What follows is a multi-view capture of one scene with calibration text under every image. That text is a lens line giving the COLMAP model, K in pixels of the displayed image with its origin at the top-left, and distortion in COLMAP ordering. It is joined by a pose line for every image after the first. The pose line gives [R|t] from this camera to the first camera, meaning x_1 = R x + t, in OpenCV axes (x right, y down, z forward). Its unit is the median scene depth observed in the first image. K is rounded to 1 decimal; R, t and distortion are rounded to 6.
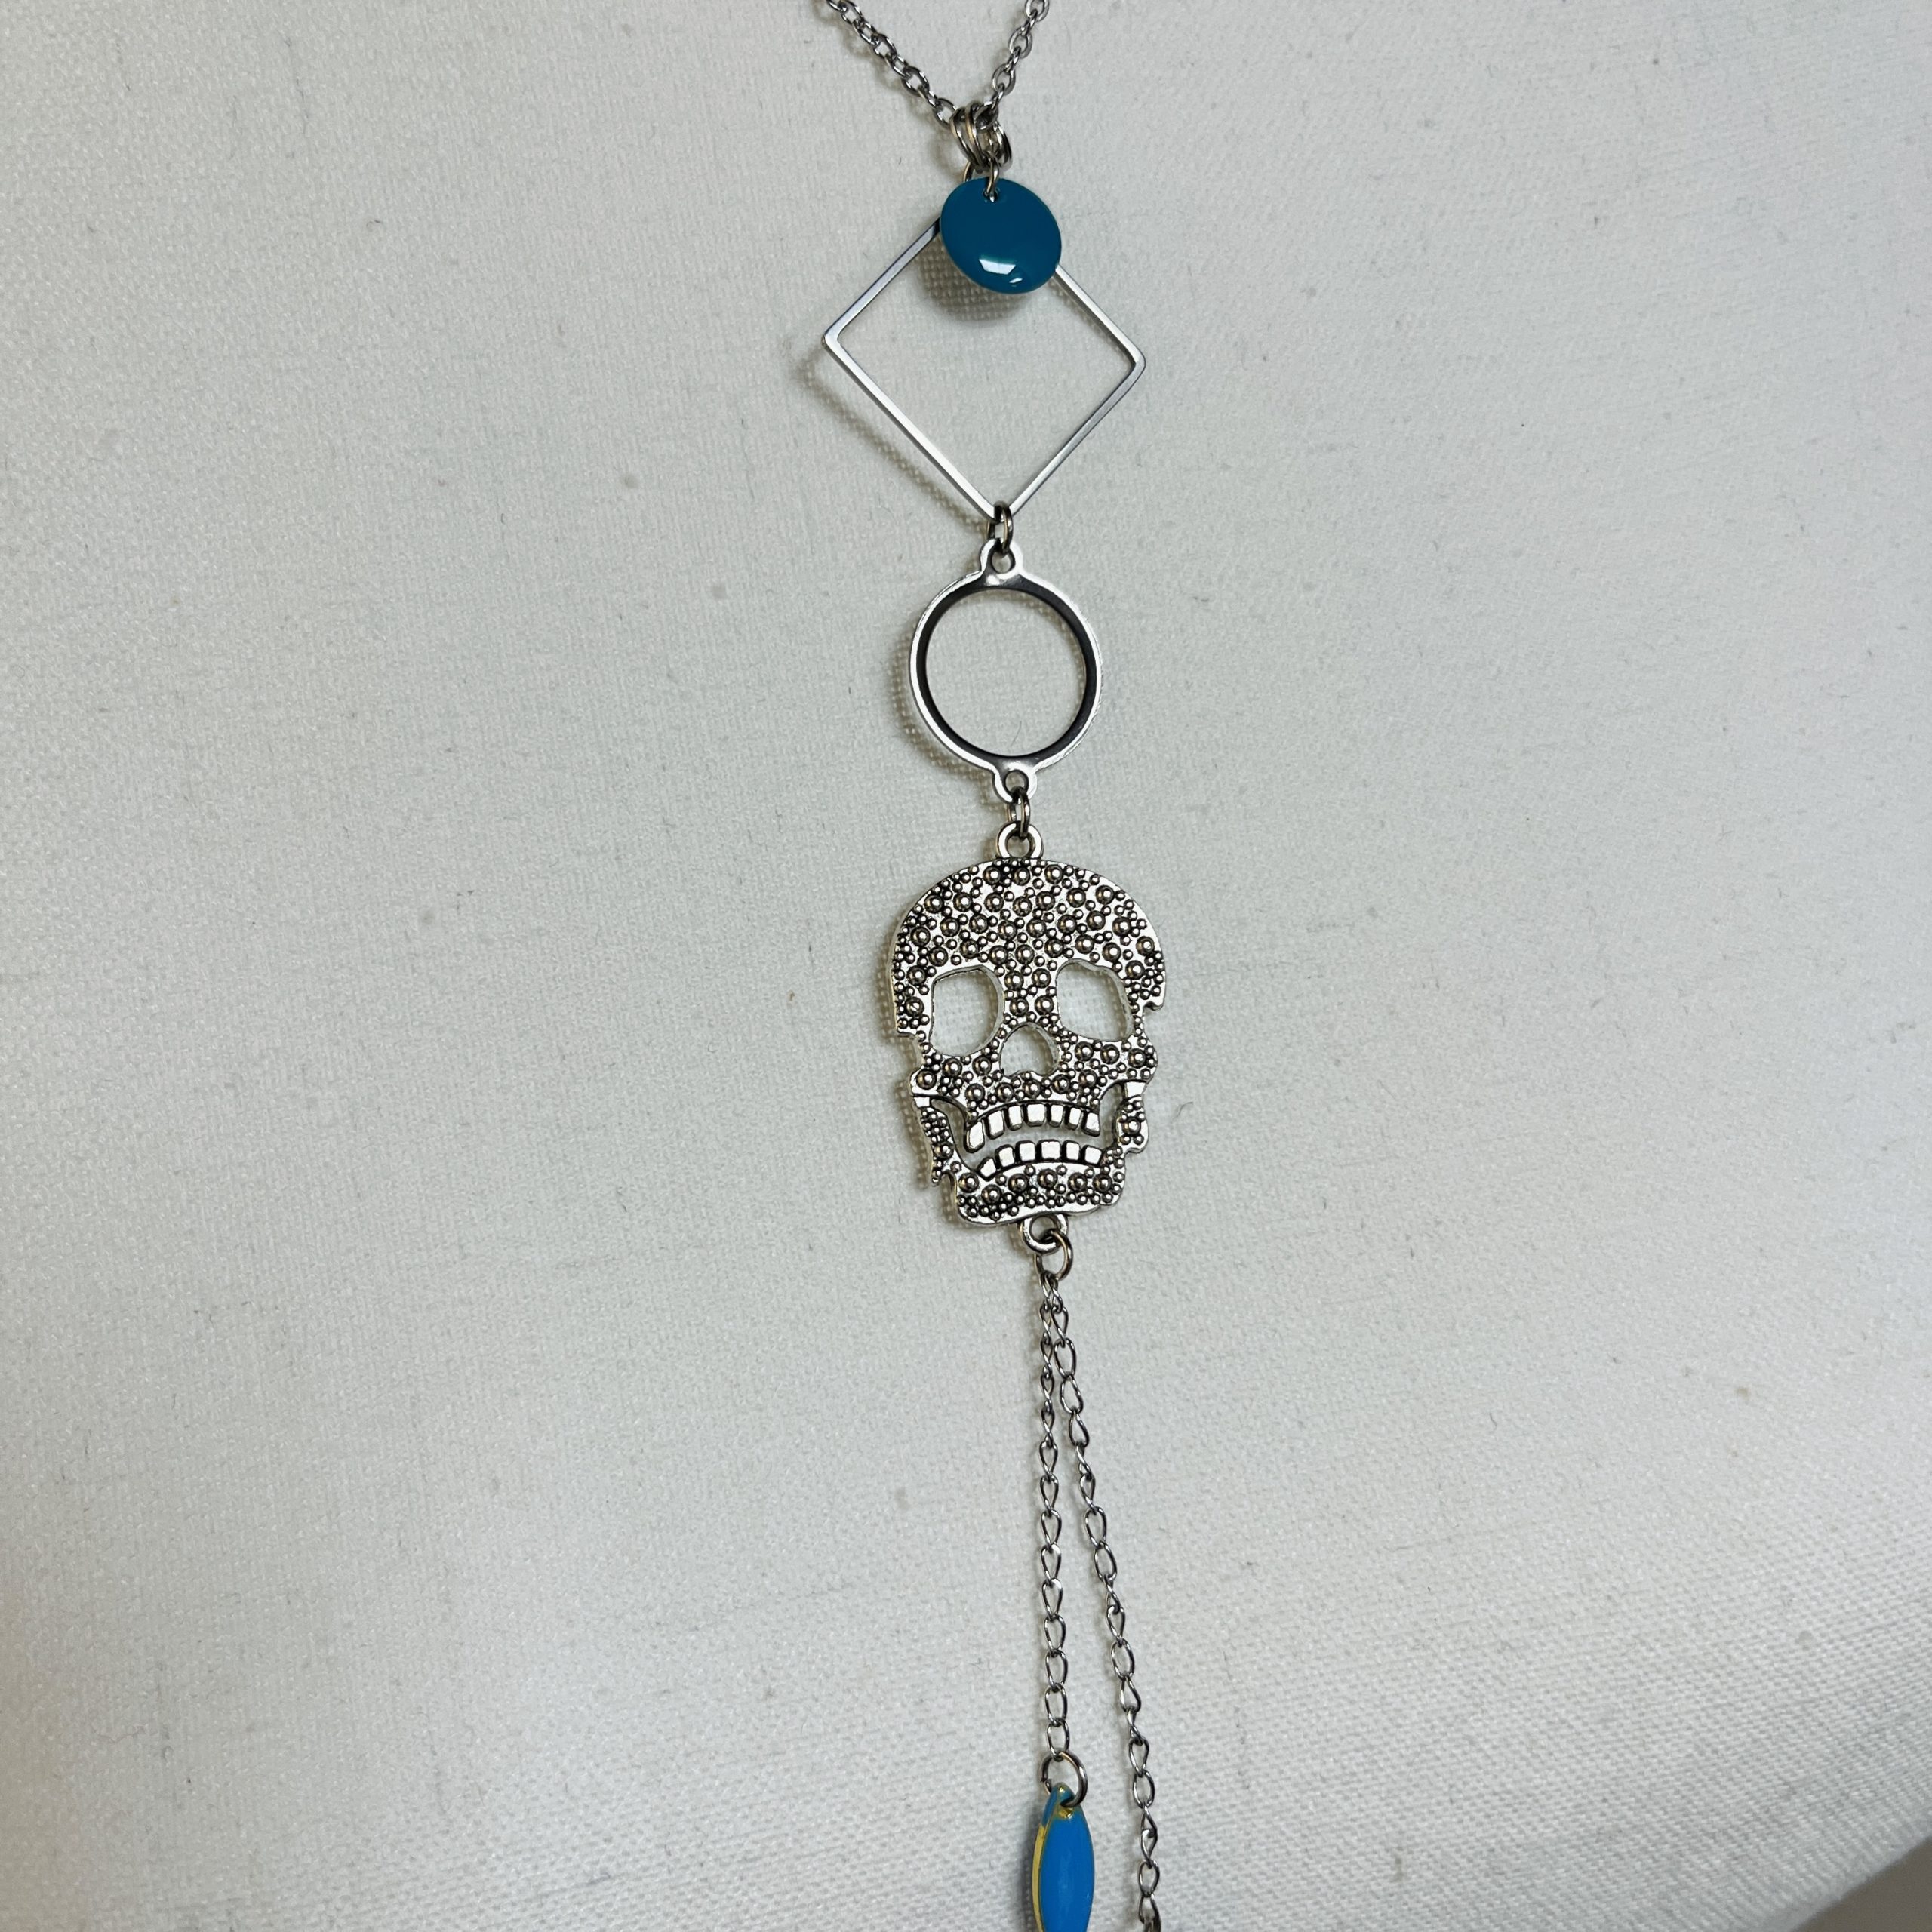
lens RADIAL K [[2060.7, 0, 989.8], [0, 2060.7, 993.6], [0, 0, 1]] dist [-0.011959, 0.000000]
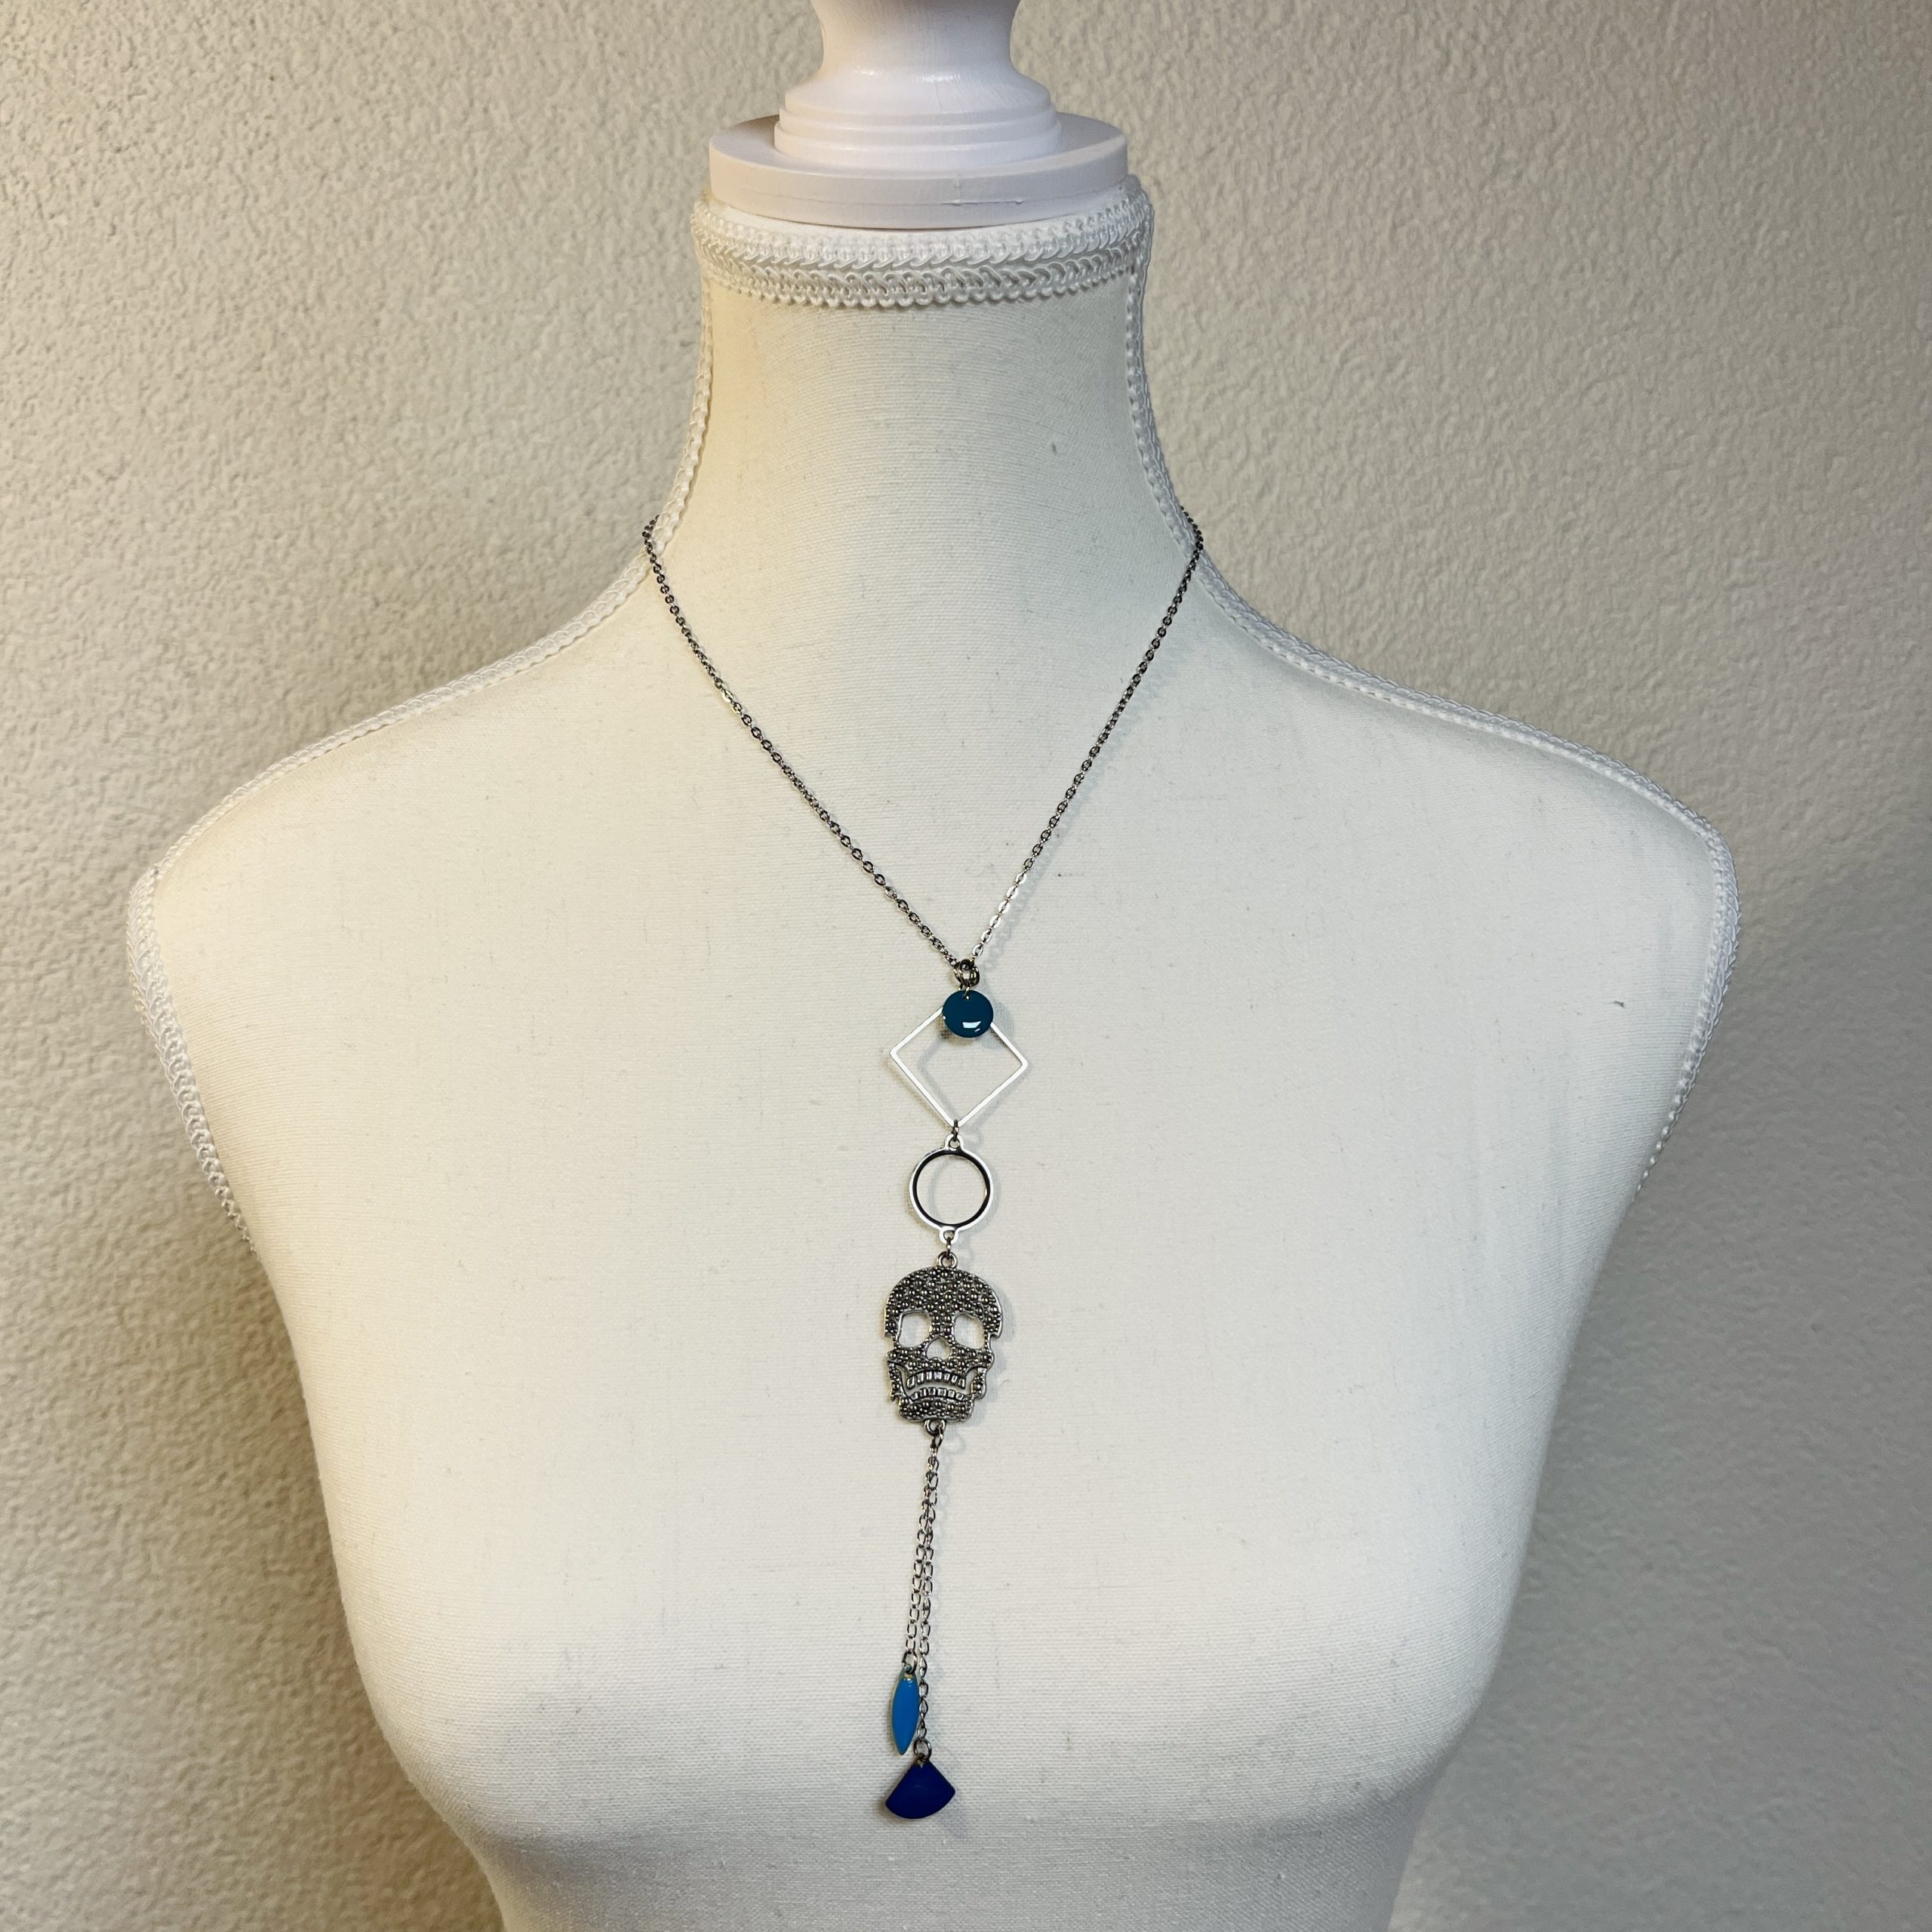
lens RADIAL K [[2060.7, 0, 970.5], [0, 2060.7, 893.2], [0, 0, 1]] dist [-0.011959, 0.000000]
pose [[0.970990, 0.050919, -0.233637, 0.577198], [-0.106293, 0.967137, -0.230972, 0.062700], [0.214198, 0.249106, 0.944492, -1.369398]]
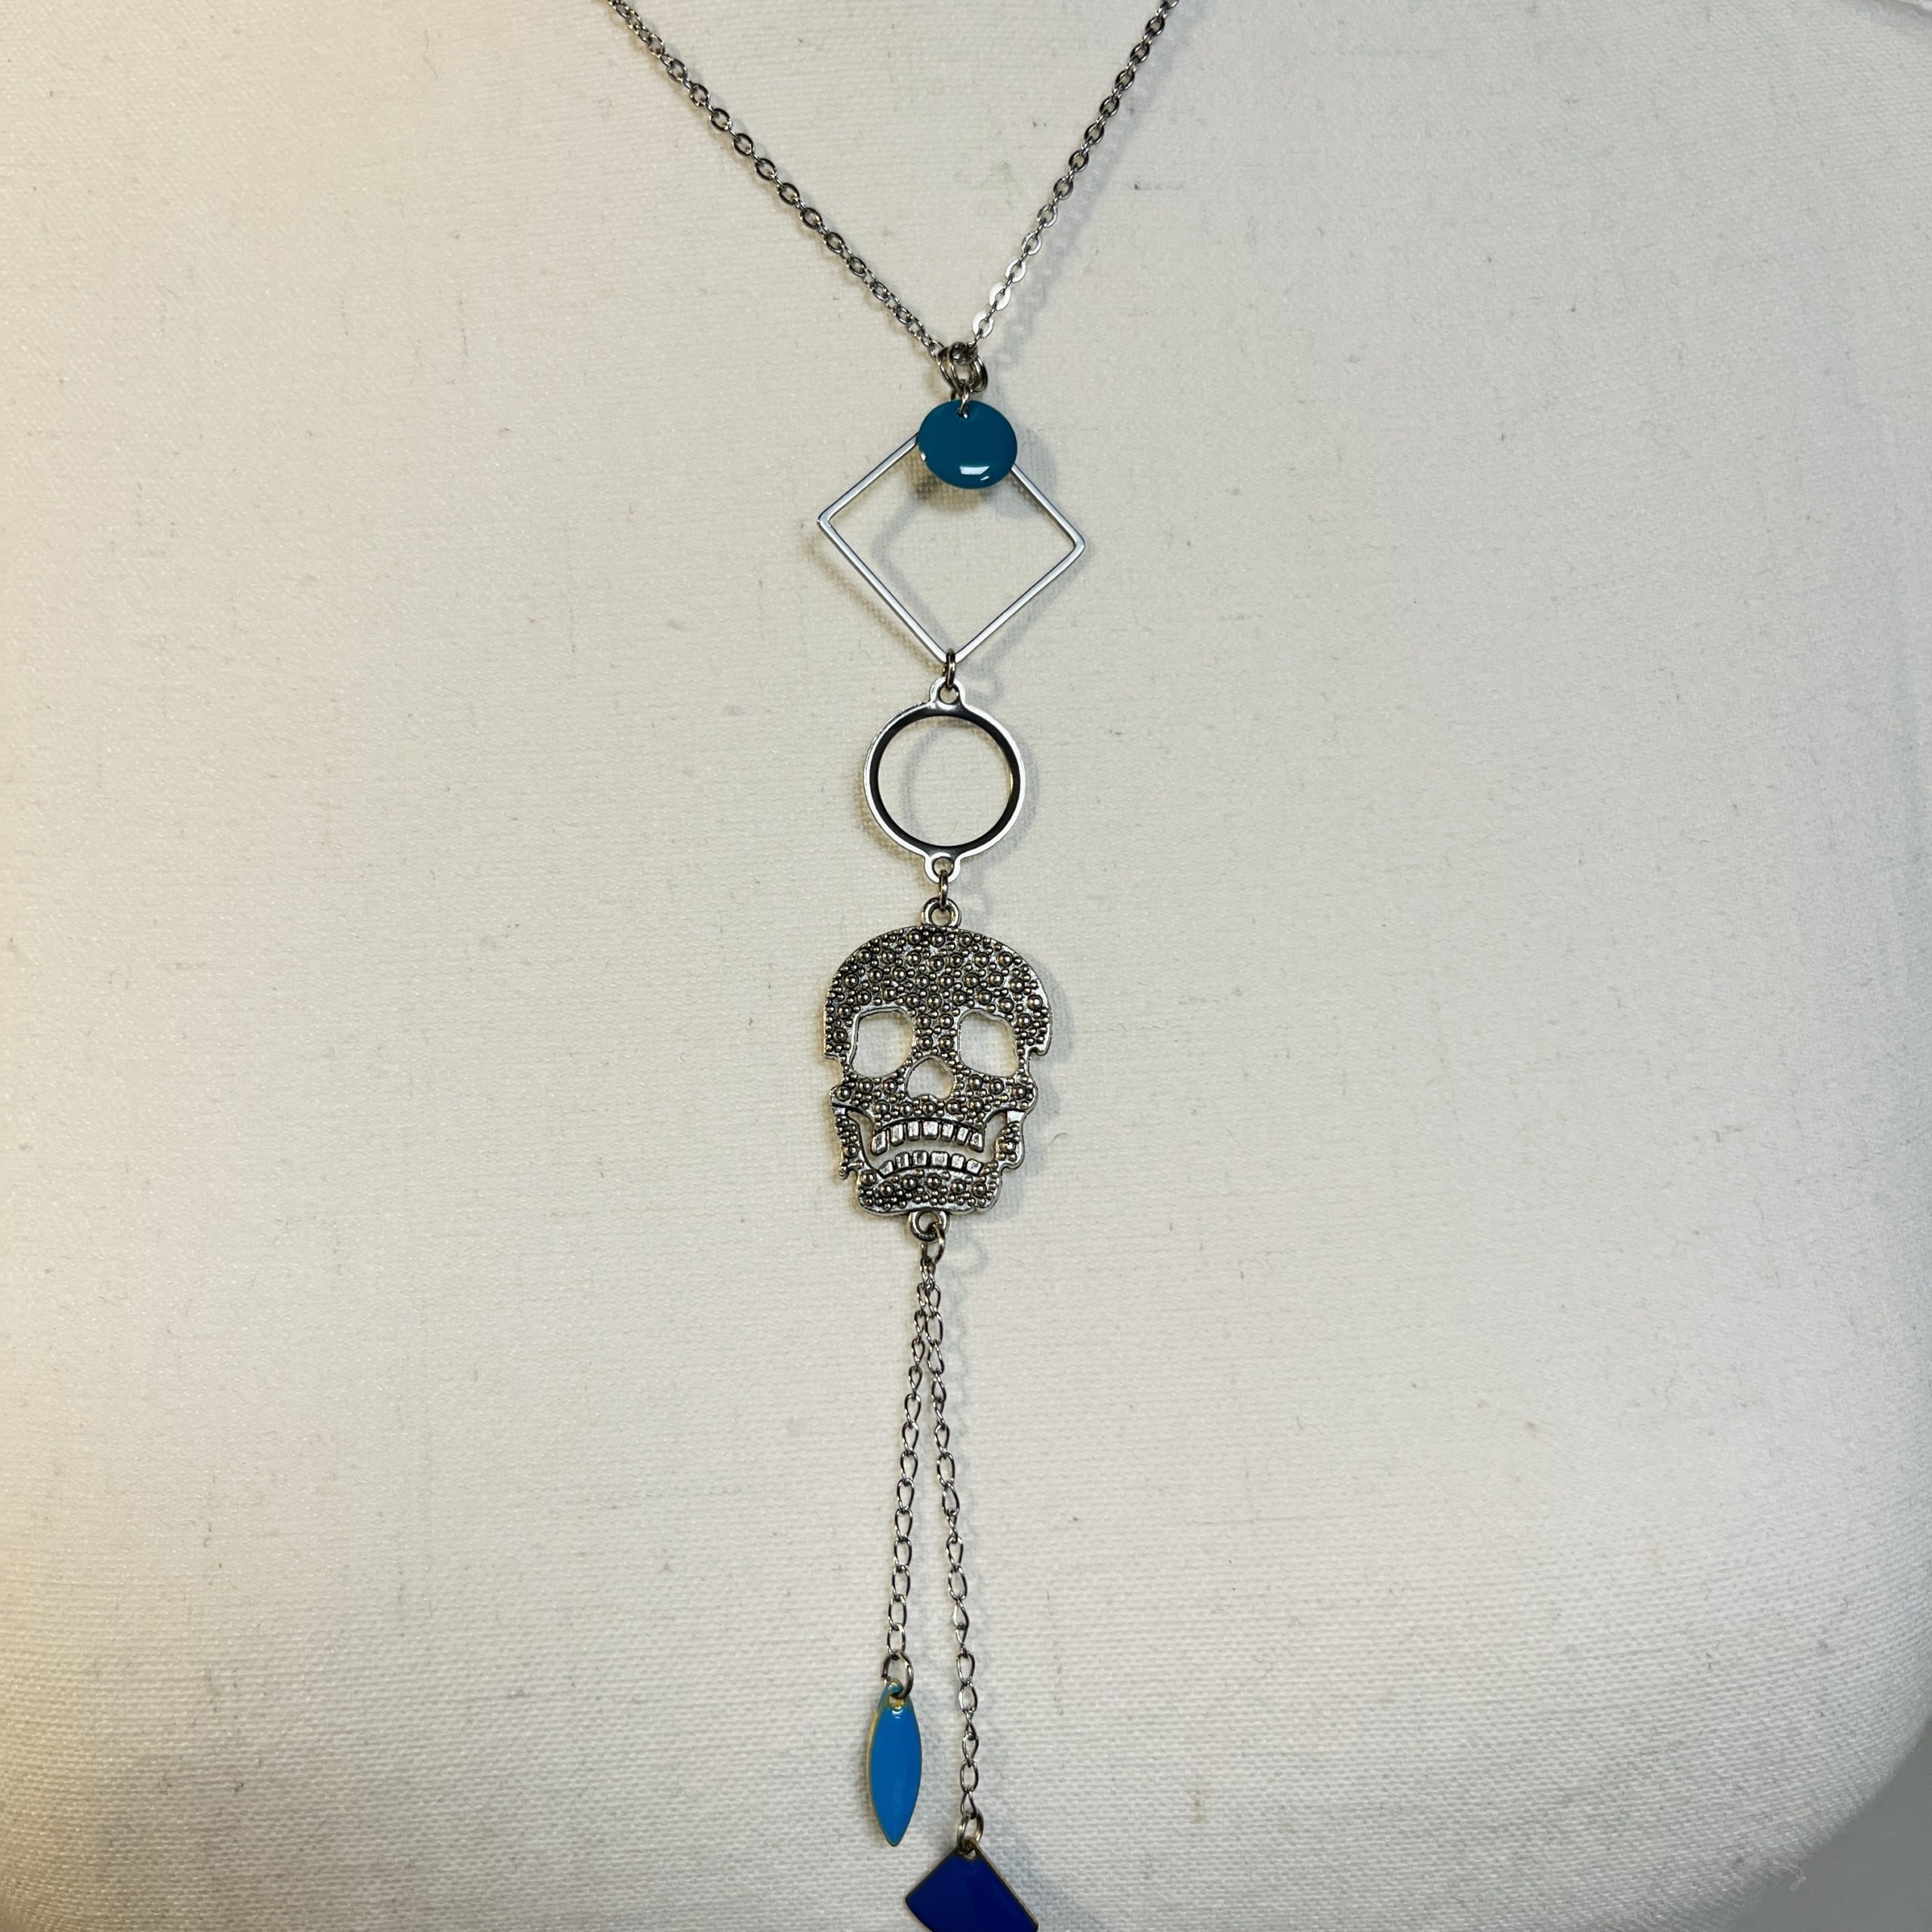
lens RADIAL K [[2060.7, 0, 983.5], [0, 2060.7, 994.3], [0, 0, 1]] dist [-0.011959, 0.000000]
pose [[0.978380, 0.060971, -0.197626, 0.286140], [-0.080940, 0.992220, -0.094591, 0.089942], [0.190321, 0.108541, 0.975703, -0.206628]]
